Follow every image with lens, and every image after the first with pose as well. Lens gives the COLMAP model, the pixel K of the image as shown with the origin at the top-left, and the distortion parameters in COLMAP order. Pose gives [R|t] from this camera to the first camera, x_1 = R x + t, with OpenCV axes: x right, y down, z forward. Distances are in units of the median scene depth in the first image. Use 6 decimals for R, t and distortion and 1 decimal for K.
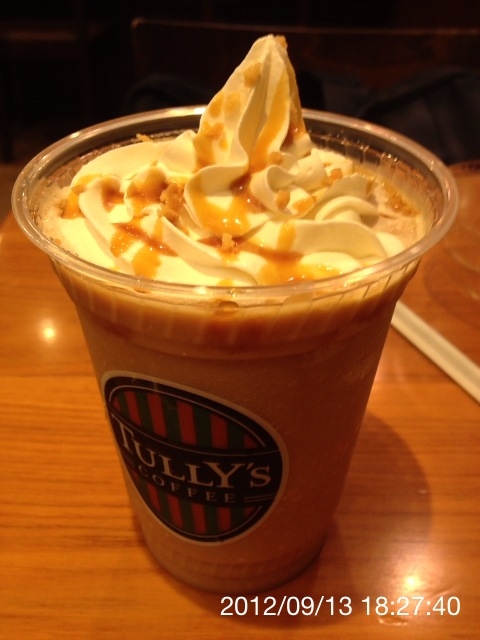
lens RADIAL K [[498.8, 0, 240.0], [0, 498.8, 320.0], [0, 0, 1]] dist [-0.027808, -0.004132]
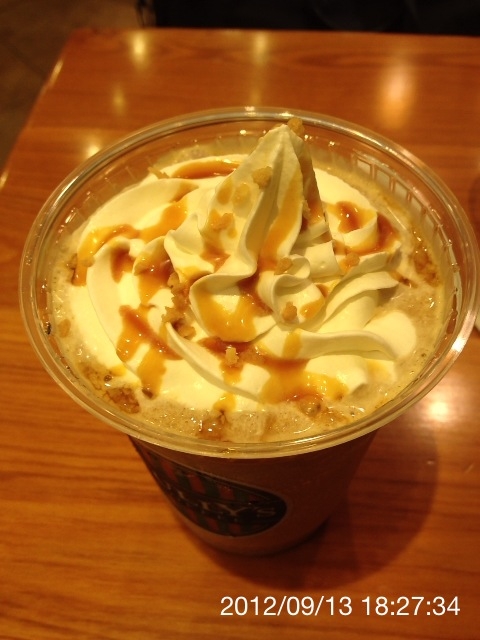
lens RADIAL K [[494.2, 0, 240.0], [0, 494.2, 320.0], [0, 0, 1]] dist [-0.005881, -0.011482]
pose [[0.996944, 0.035992, -0.069341, 0.048565], [-0.019122, 0.972978, 0.230105, -0.377503], [0.075749, -0.228076, 0.970692, 0.048438]]
